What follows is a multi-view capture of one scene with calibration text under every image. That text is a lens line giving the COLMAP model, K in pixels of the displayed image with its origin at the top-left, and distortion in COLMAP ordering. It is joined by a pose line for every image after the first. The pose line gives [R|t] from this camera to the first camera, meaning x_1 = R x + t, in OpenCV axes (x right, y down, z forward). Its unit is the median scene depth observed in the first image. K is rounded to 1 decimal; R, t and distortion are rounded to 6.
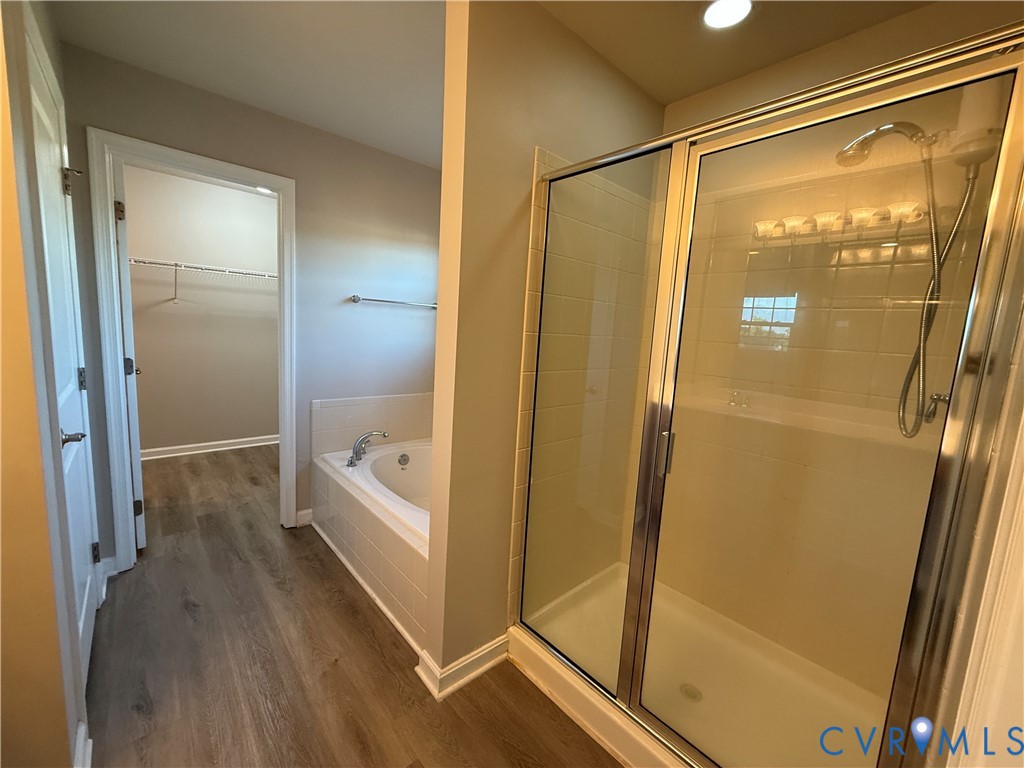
lens RADIAL K [[410.4, 0, 510.0], [0, 410.4, 381.1], [0, 0, 1]] dist [0.001791, -0.000754]
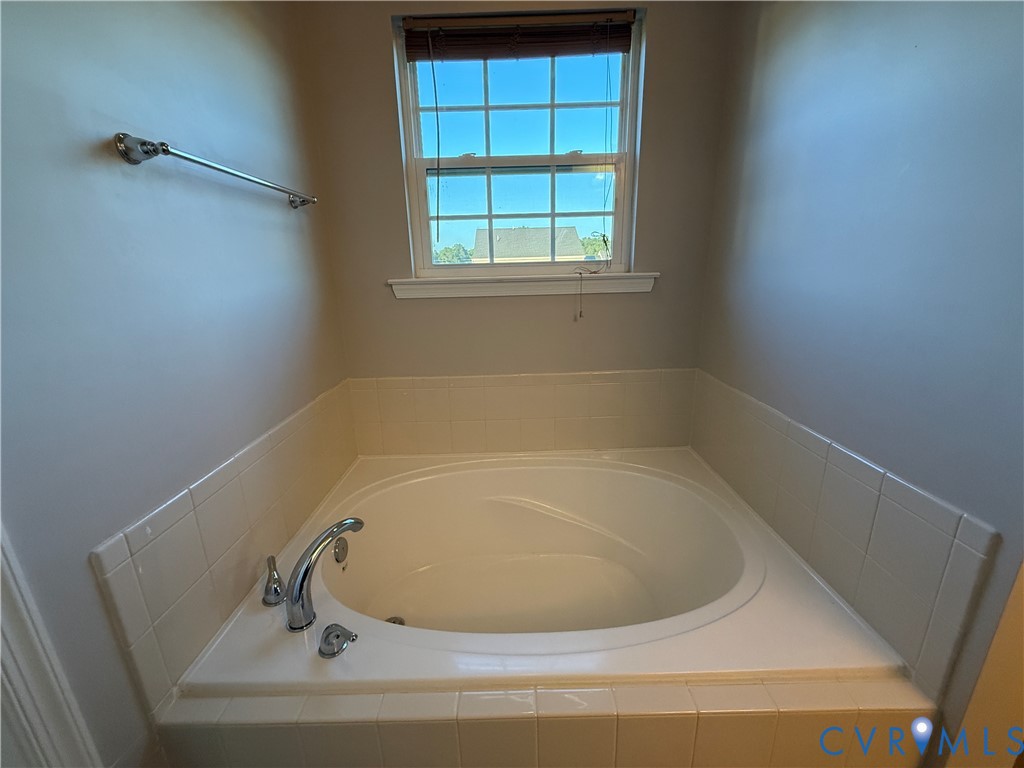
lens RADIAL K [[410.4, 0, 511.6], [0, 410.4, 383.4], [0, 0, 1]] dist [0.001791, -0.000754]
pose [[0.668148, -0.274142, 0.691683, -0.492926], [0.158459, 0.960748, 0.227716, -0.076498], [-0.726959, -0.042545, 0.685362, 0.684458]]
